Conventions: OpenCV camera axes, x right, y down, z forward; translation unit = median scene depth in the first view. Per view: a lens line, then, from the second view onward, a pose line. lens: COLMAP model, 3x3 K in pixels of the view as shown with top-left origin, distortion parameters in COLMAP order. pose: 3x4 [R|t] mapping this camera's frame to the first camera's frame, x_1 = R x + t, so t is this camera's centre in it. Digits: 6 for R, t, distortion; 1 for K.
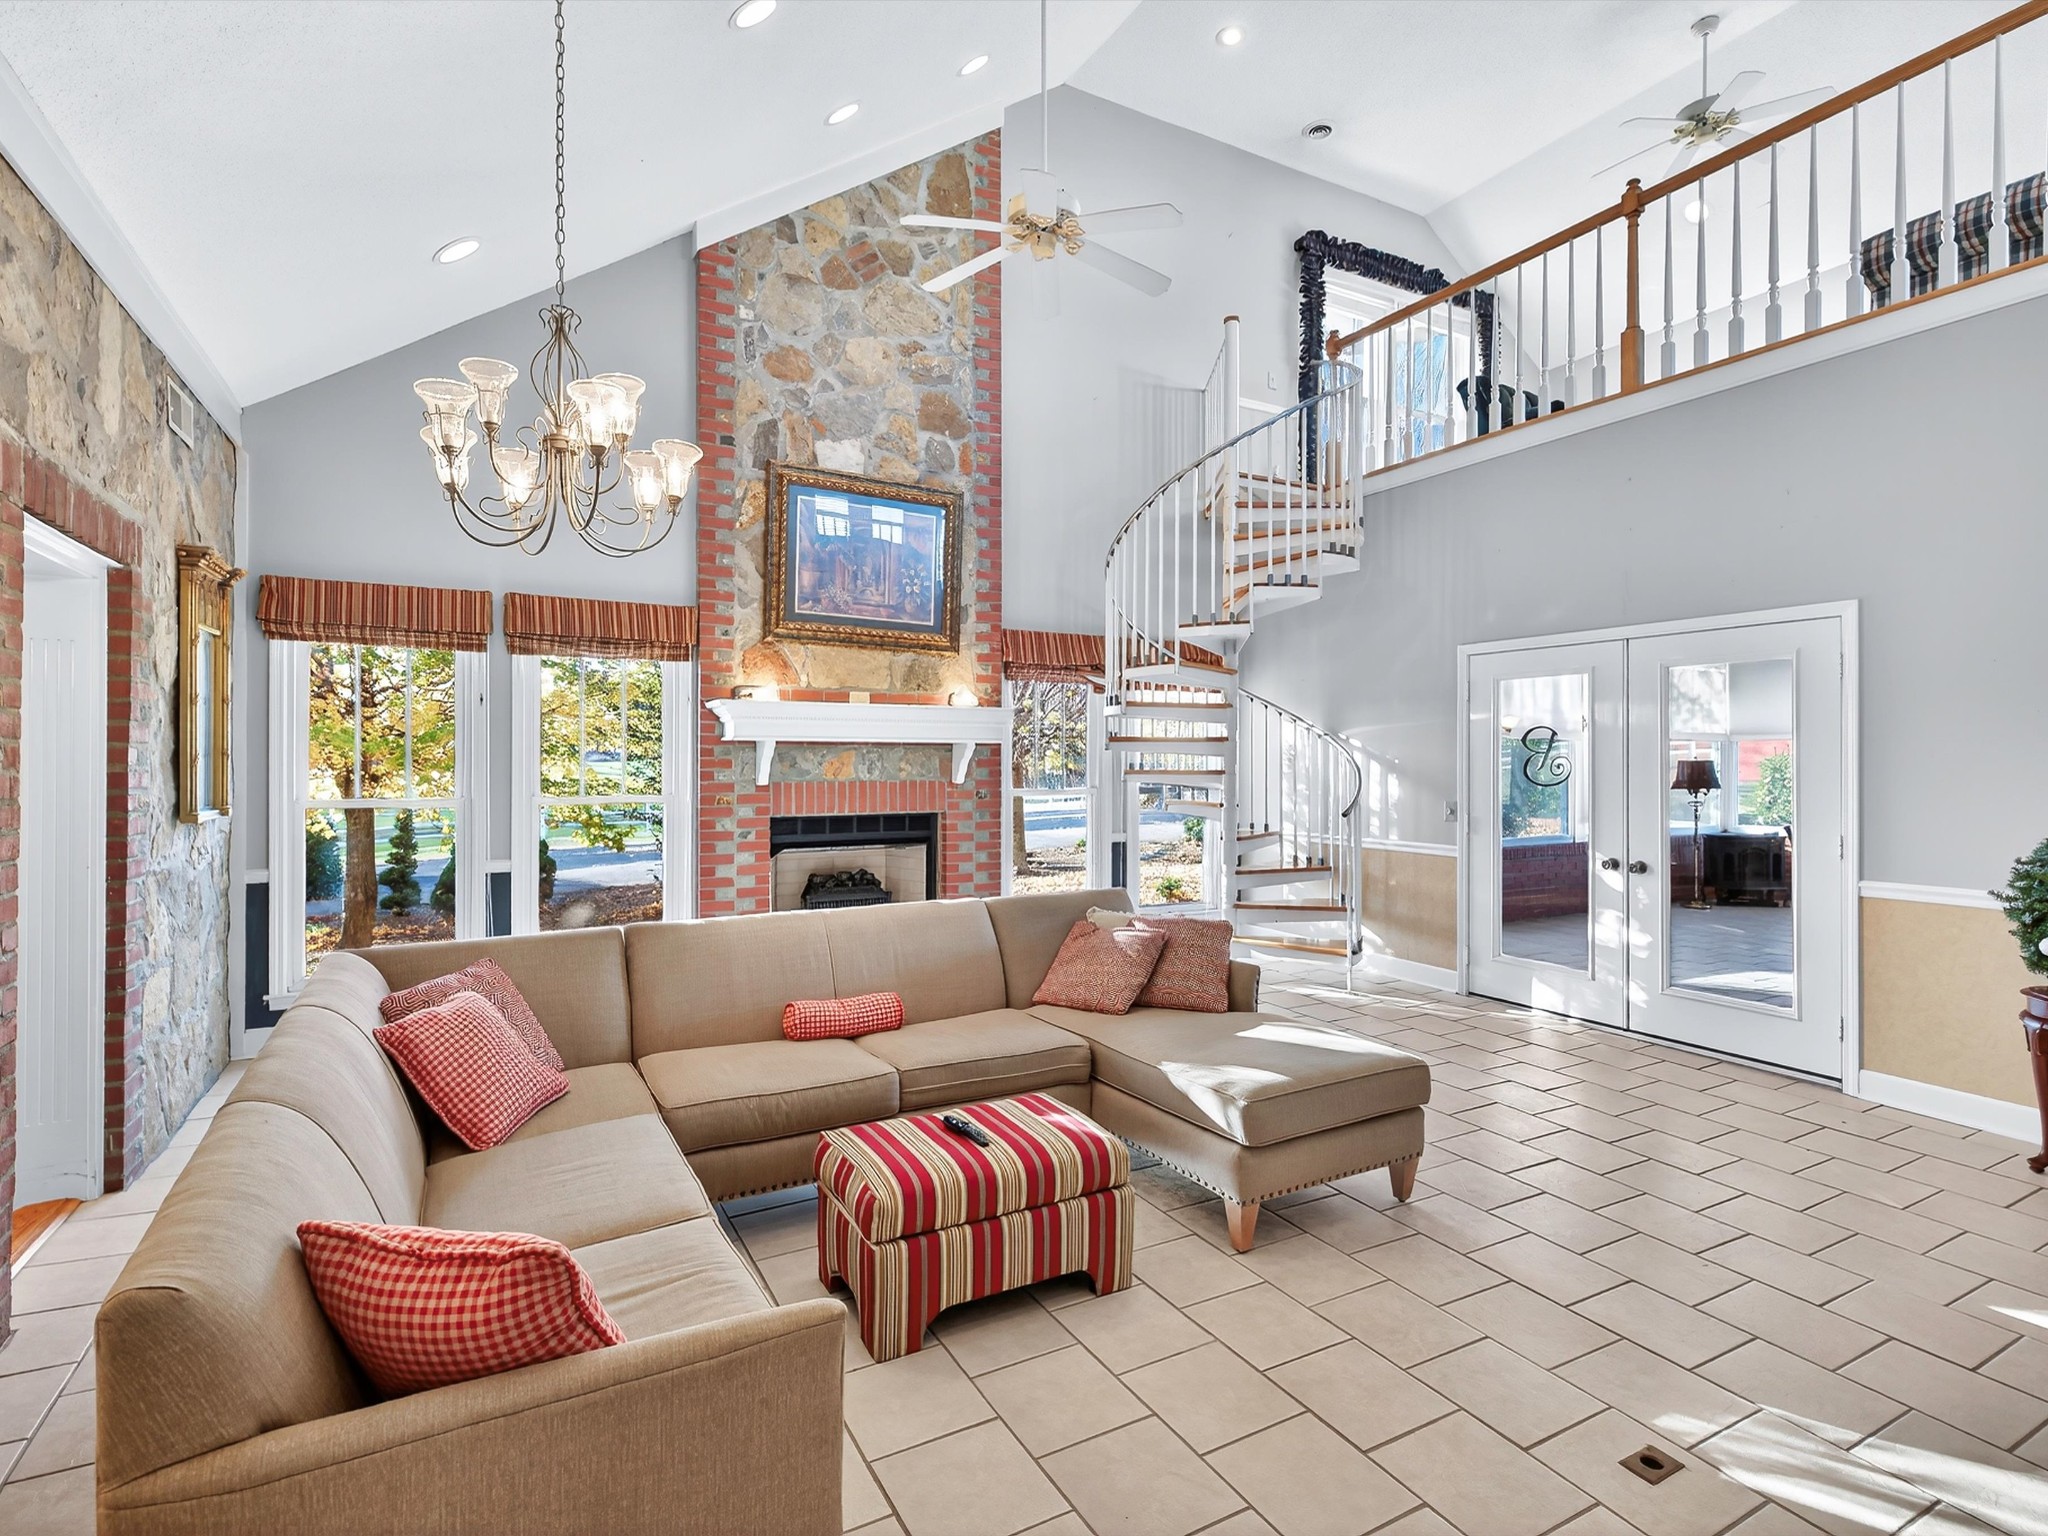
lens RADIAL K [[1044.8, 0, 1057.5], [0, 1044.8, 786.1], [0, 0, 1]] dist [0.004753, -0.000312]
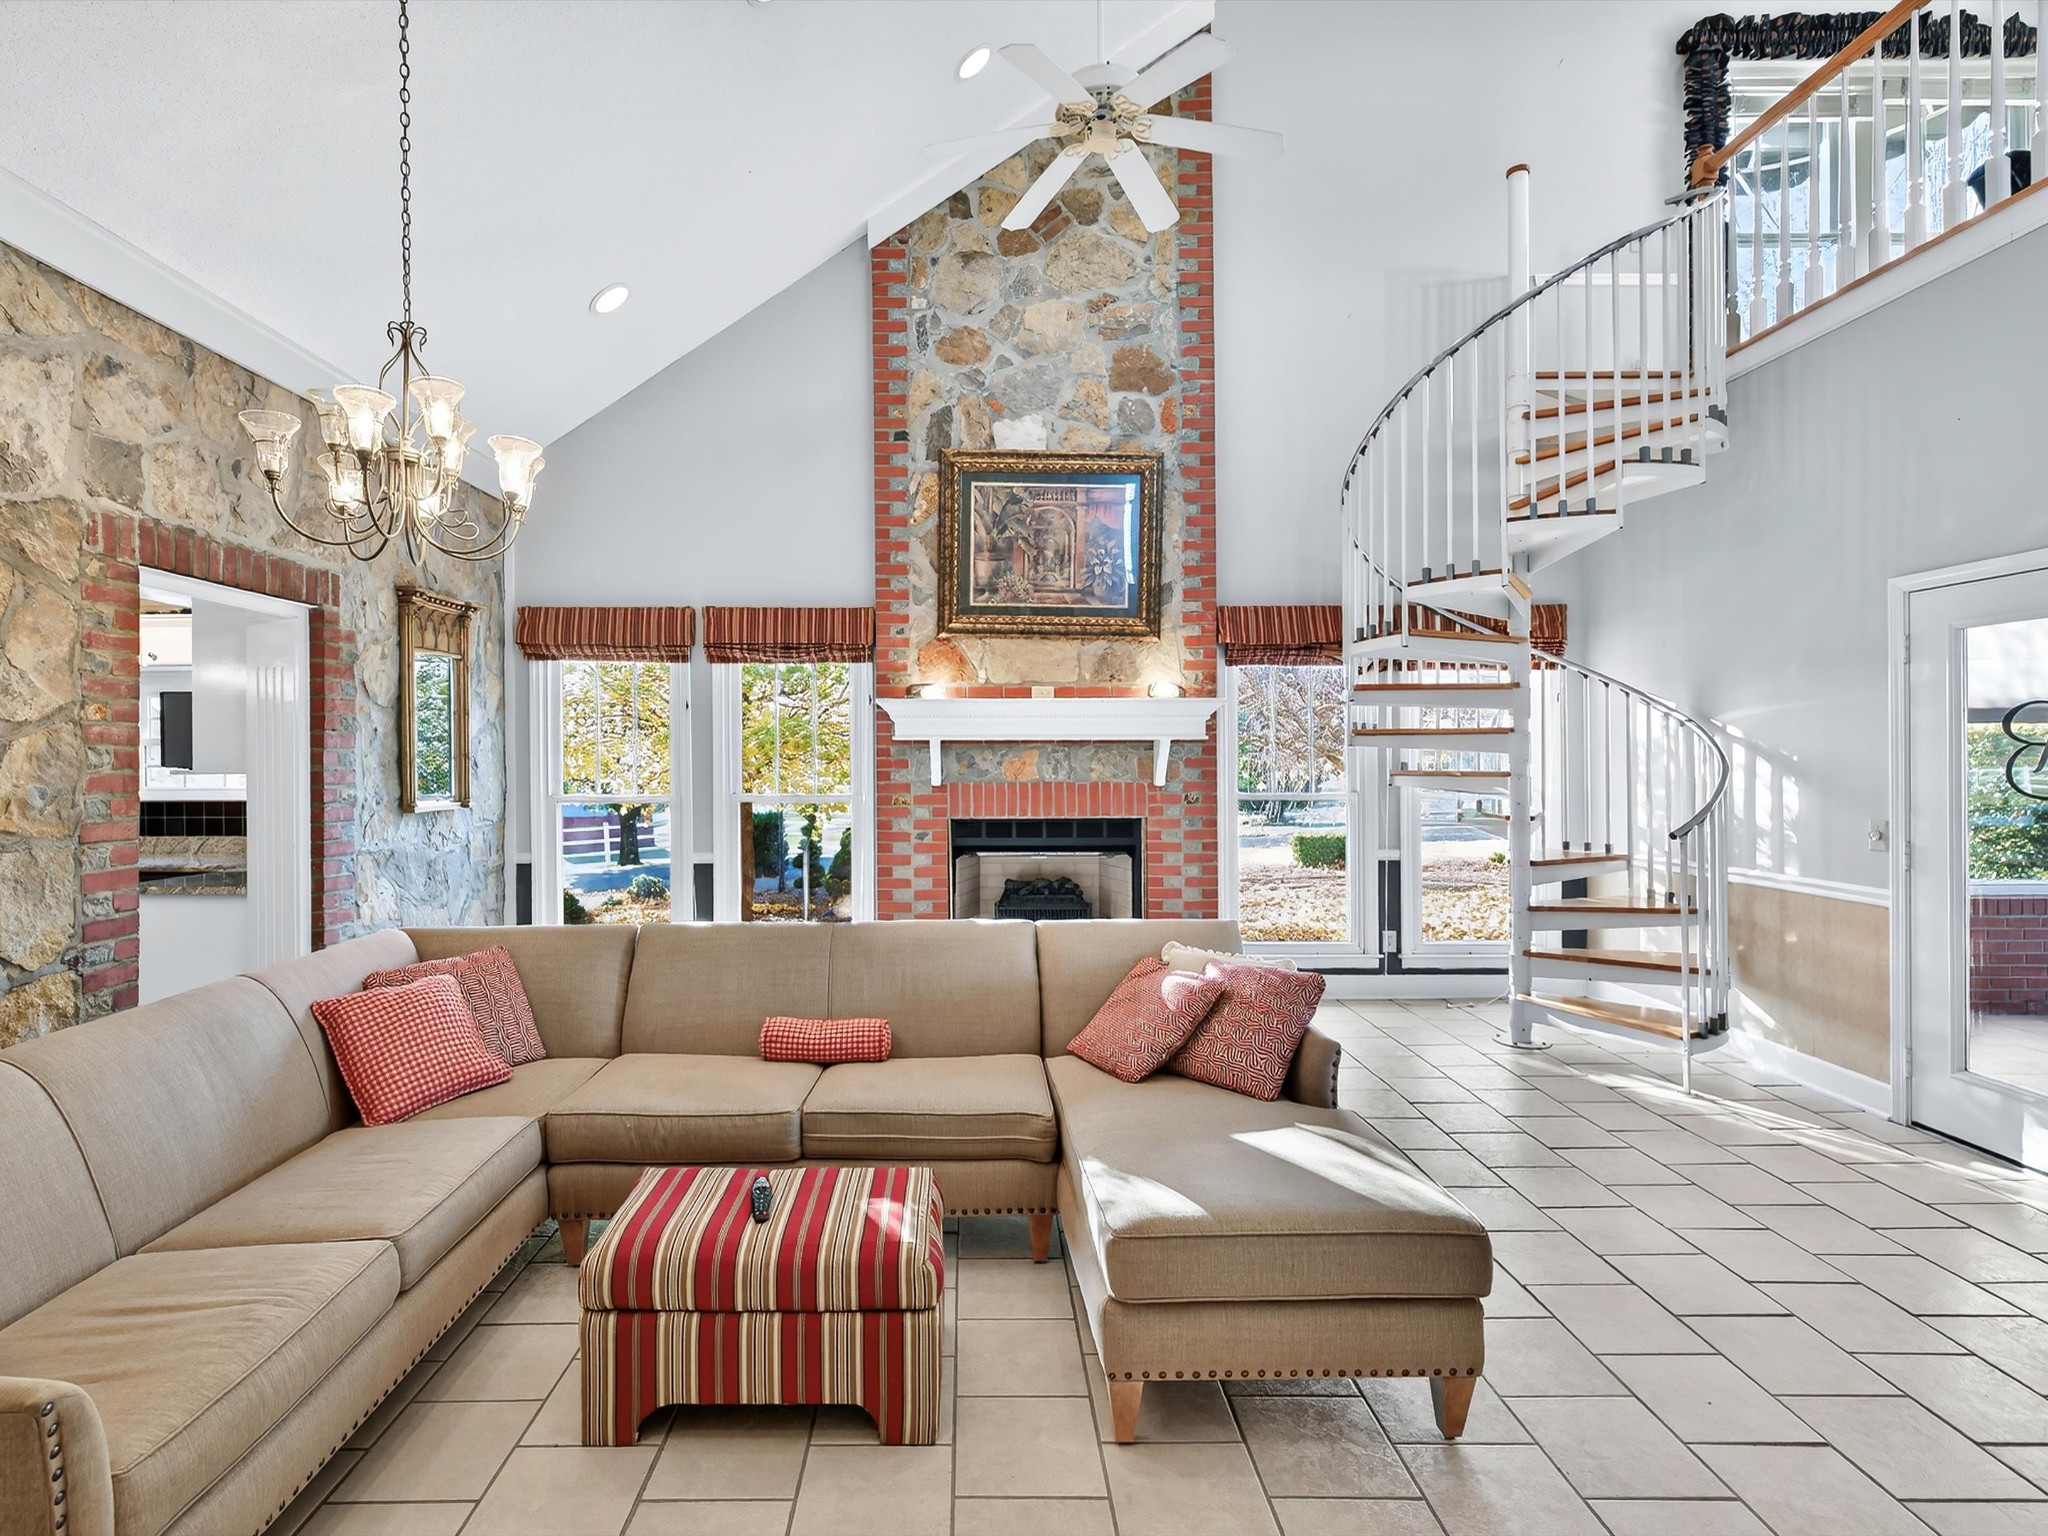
lens RADIAL K [[1047.8, 0, 1013.7], [0, 1047.8, 788.2], [0, 0, 1]] dist [0.000274, -0.001070]
pose [[0.865762, 0.010571, -0.500343, 0.257486], [-0.008910, 0.999944, 0.005709, -0.004775], [0.500376, -0.000485, 0.865808, 0.185635]]
